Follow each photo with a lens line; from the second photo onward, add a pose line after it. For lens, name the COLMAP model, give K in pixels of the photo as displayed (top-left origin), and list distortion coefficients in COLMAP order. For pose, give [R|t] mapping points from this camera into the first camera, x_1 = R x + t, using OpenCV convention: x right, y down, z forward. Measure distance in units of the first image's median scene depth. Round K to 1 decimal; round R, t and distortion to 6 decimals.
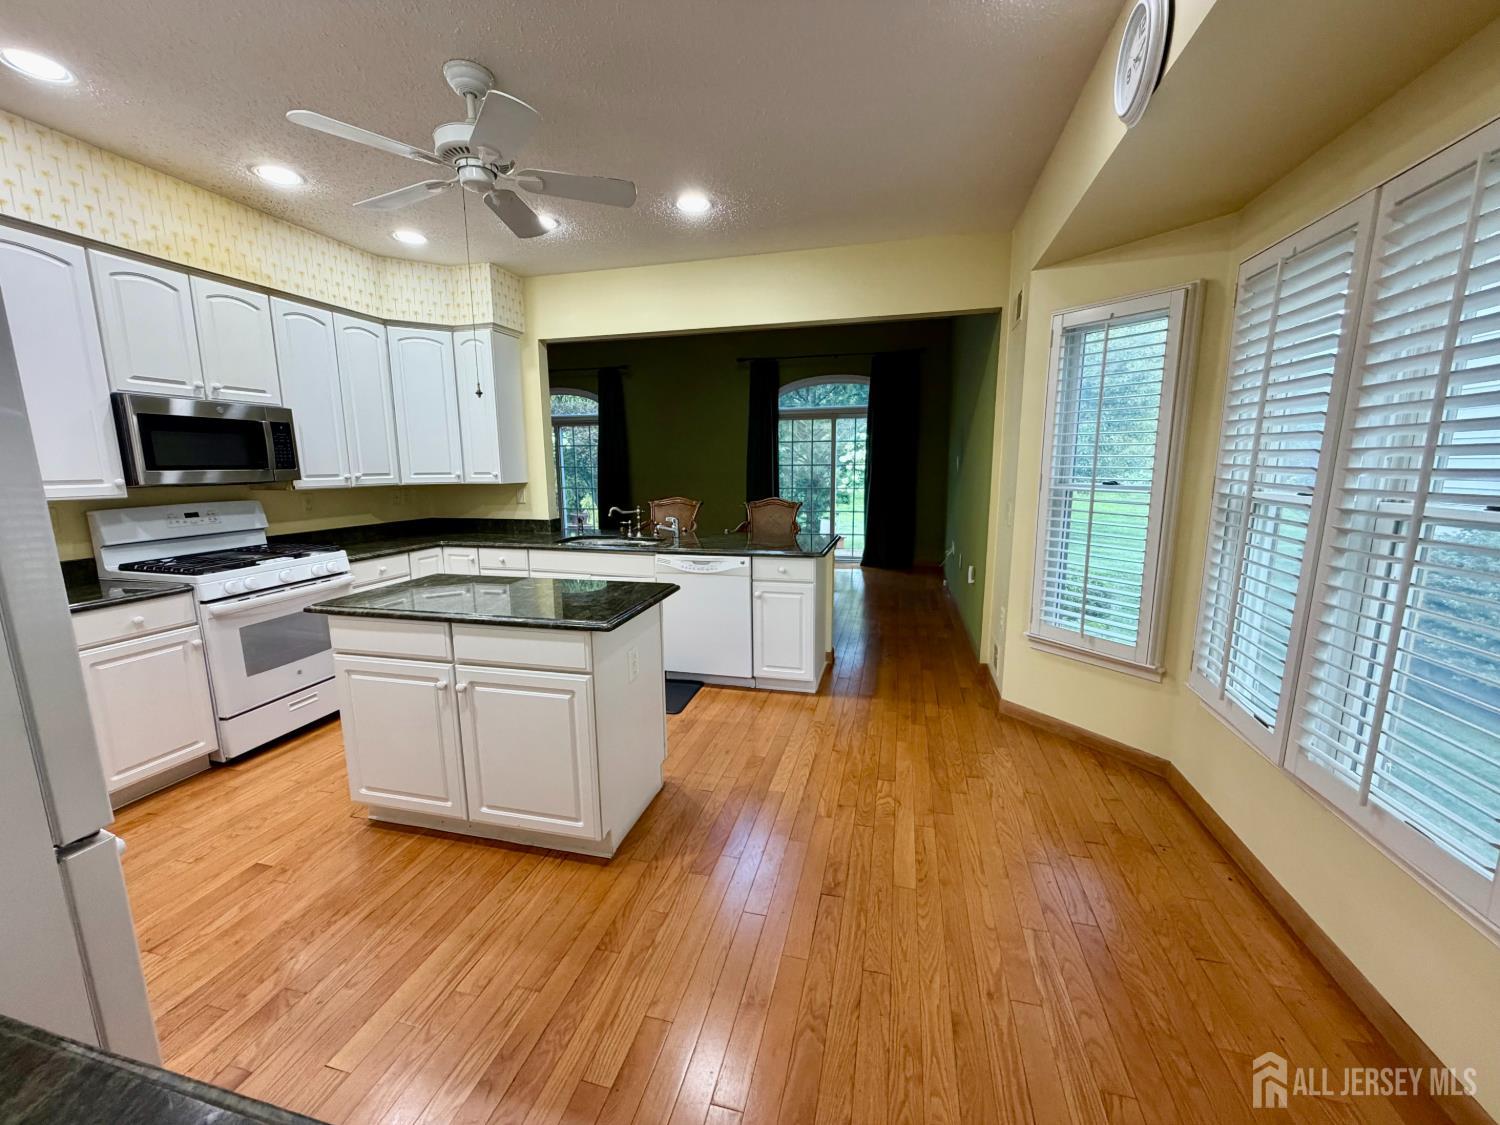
lens RADIAL K [[597.8, 0, 743.5], [0, 597.8, 564.5], [0, 0, 1]] dist [0.000038, 0.000261]
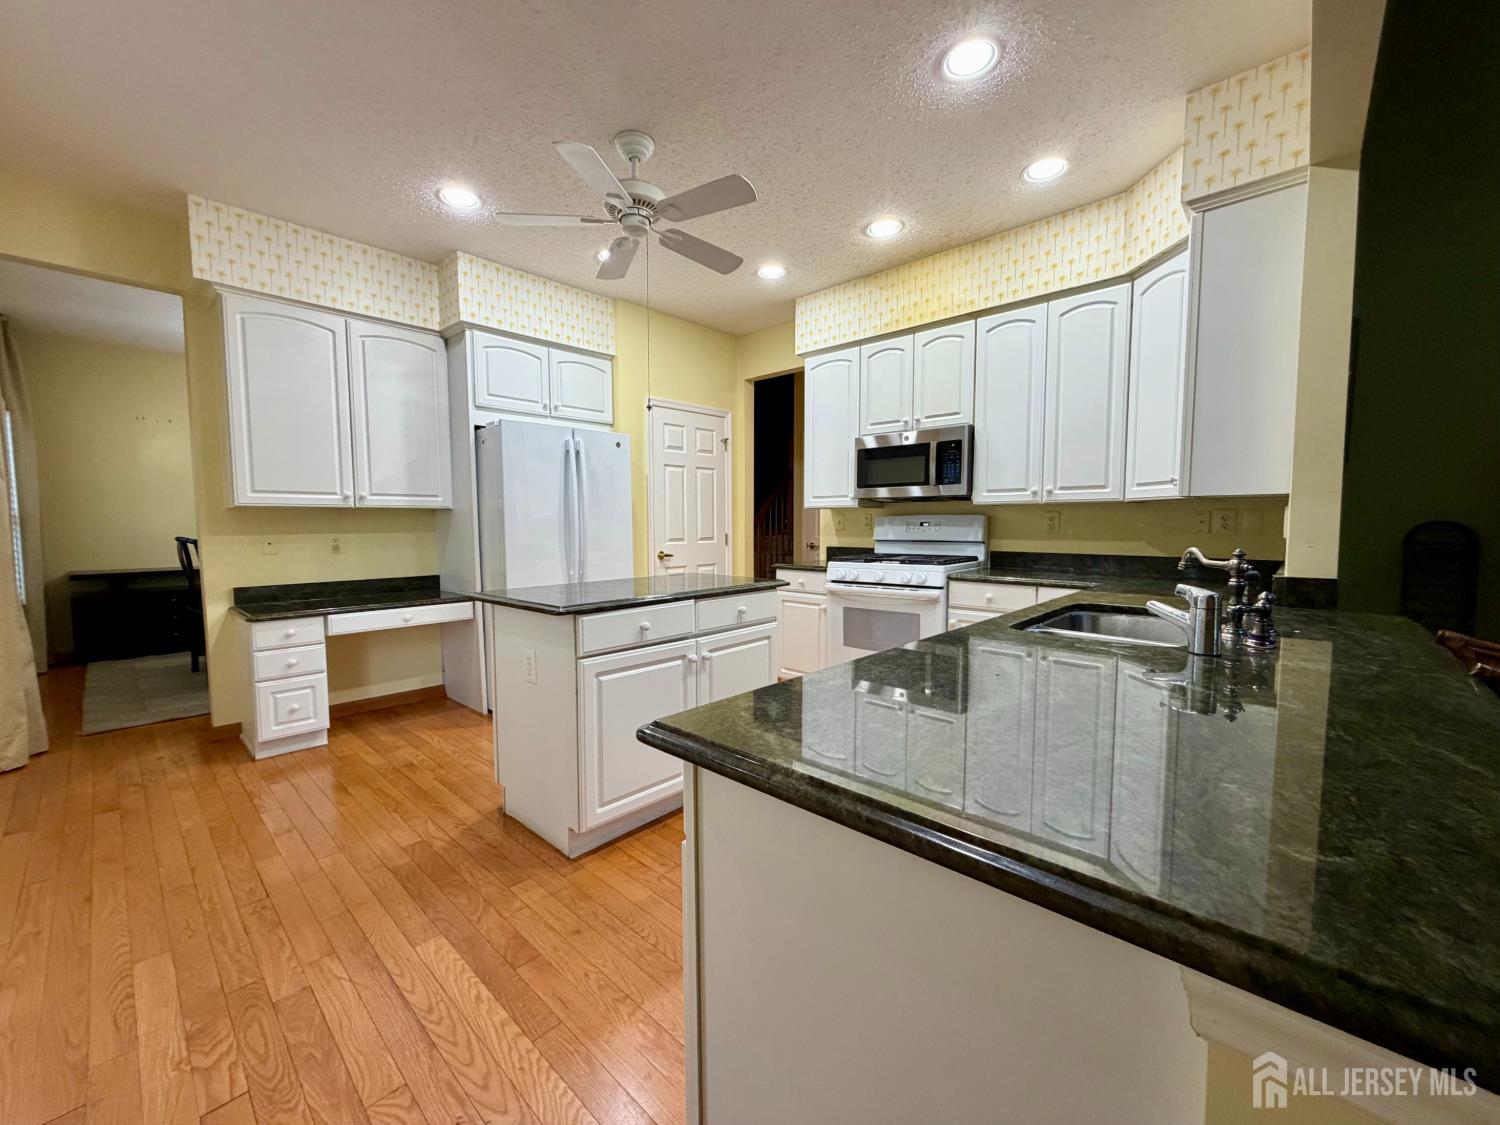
lens RADIAL K [[597.8, 0, 743.5], [0, 597.8, 564.5], [0, 0, 1]] dist [0.000038, 0.000261]
pose [[-0.478046, 0.070682, -0.875486, 0.346851], [-0.141528, 0.977533, 0.156200, -0.136361], [0.866857, 0.198577, -0.457302, 1.213918]]
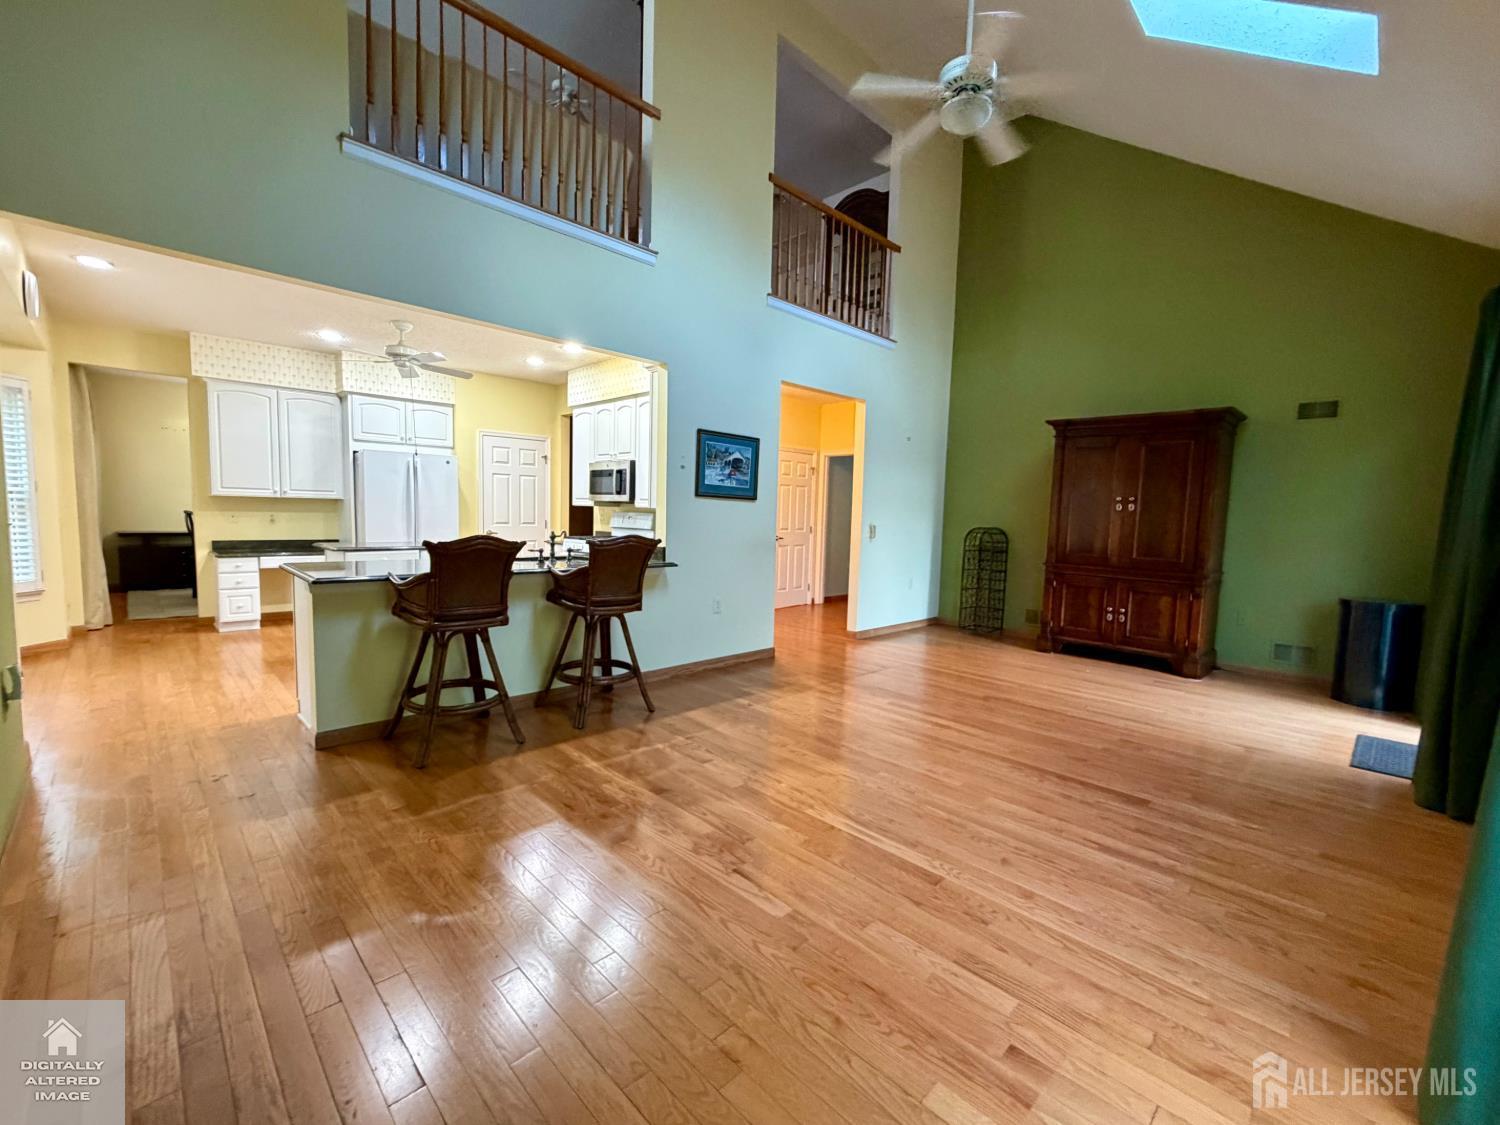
lens RADIAL K [[633.6, 0, 748.6], [0, 633.6, 565.3], [0, 0, 1]] dist [-0.000144, 0.000349]
pose [[-0.517271, 0.066128, -0.853263, 0.675595], [-0.170229, 0.969138, 0.178306, -0.362151], [0.838721, 0.237483, -0.490050, 2.325120]]
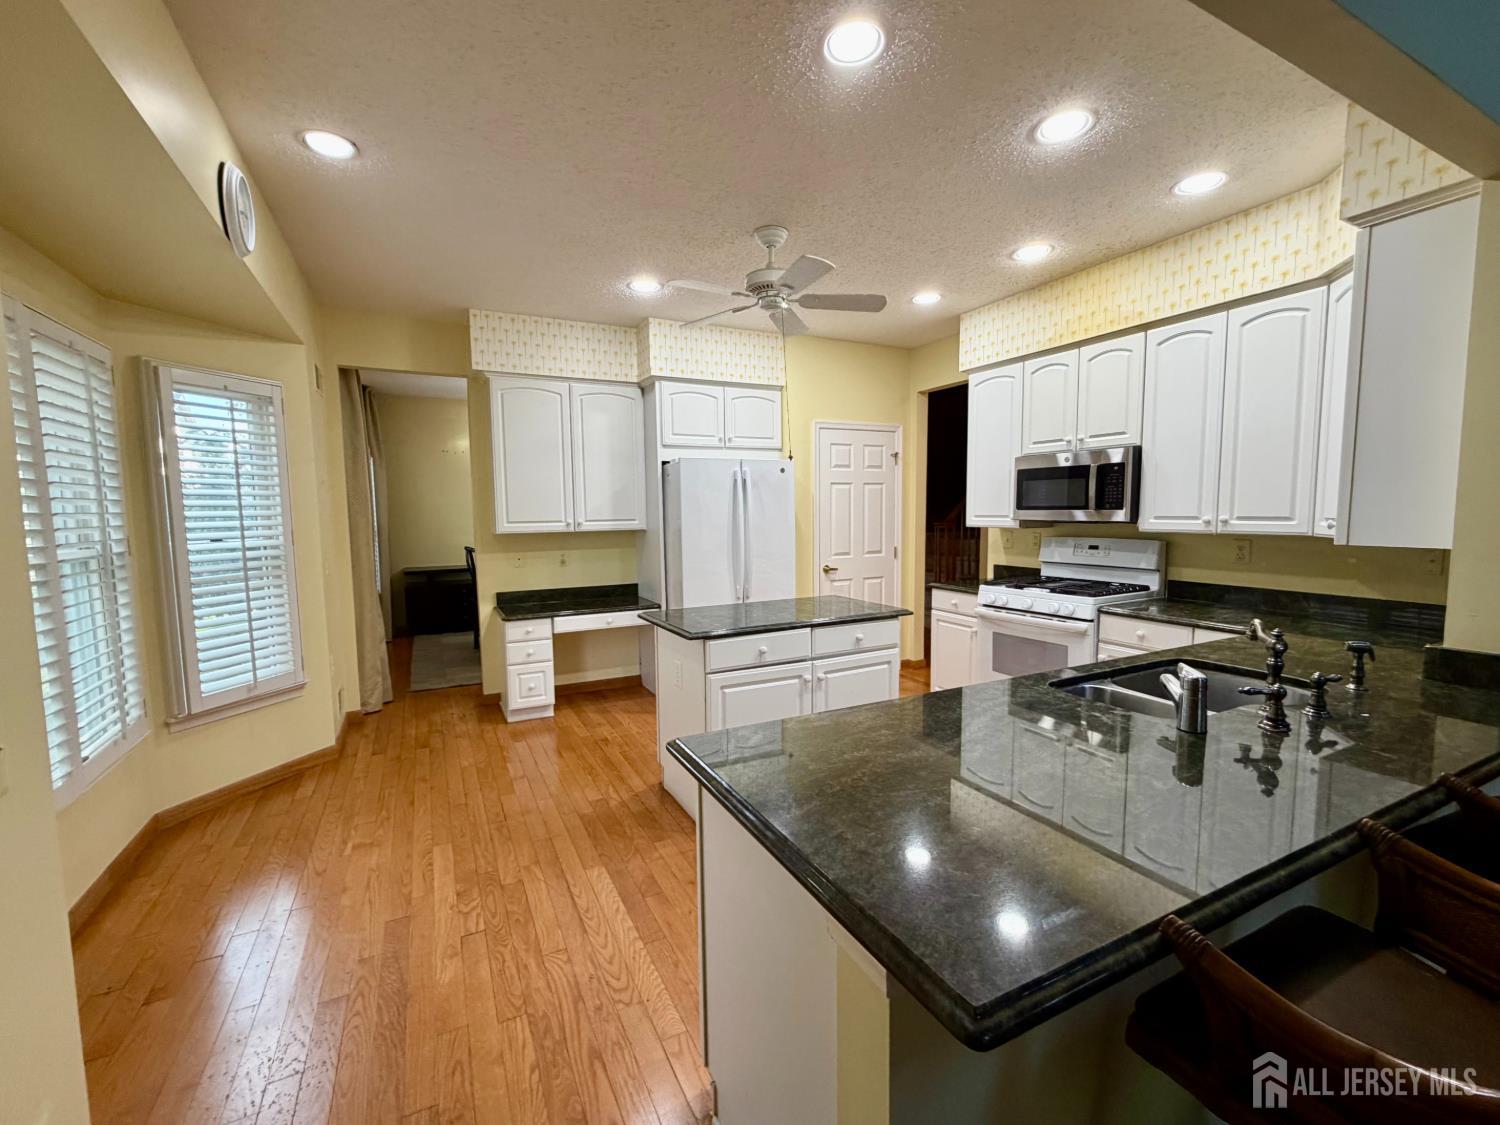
lens RADIAL K [[633.6, 0, 748.6], [0, 633.6, 565.3], [0, 0, 1]] dist [-0.000144, 0.000349]
pose [[-0.748811, 0.074767, -0.658553, 0.389068], [-0.095536, 0.971064, 0.218877, -0.246116], [0.655863, 0.226812, -0.720000, 1.404807]]
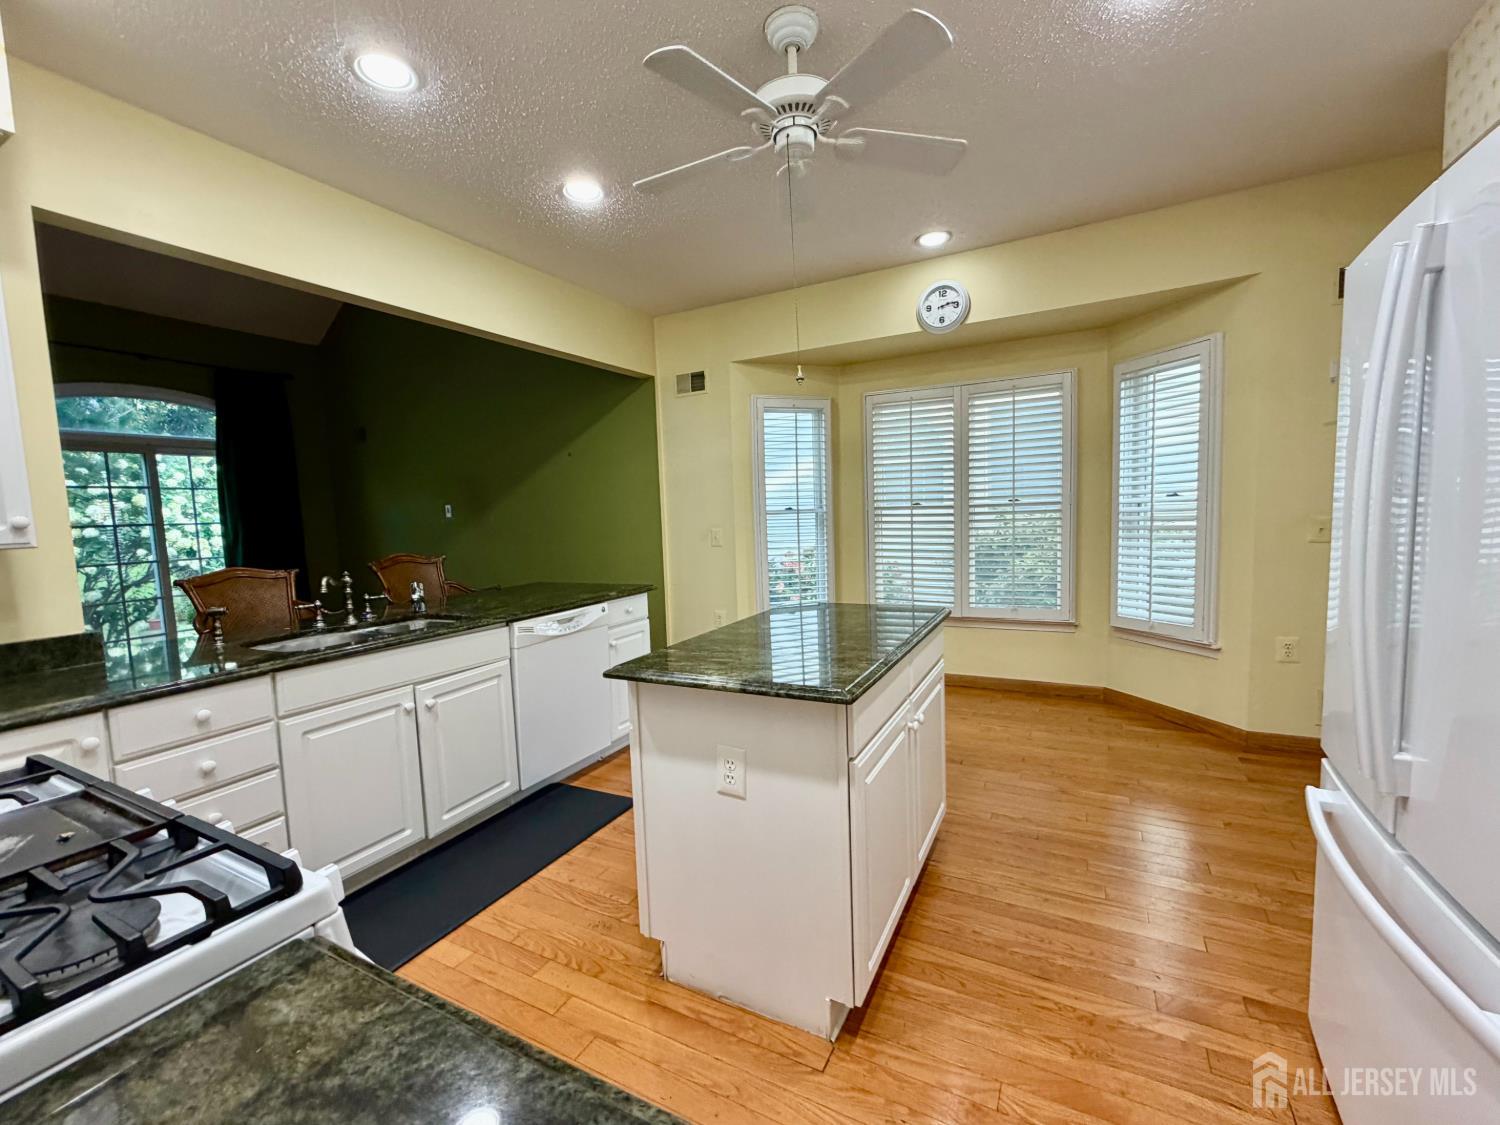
lens RADIAL K [[633.6, 0, 748.6], [0, 633.6, 565.3], [0, 0, 1]] dist [-0.000144, 0.000349]
pose [[0.235418, -0.087694, 0.967930, -0.908772], [0.199922, 0.978992, 0.040072, -0.065884], [-0.951110, 0.184077, 0.248005, 0.620988]]
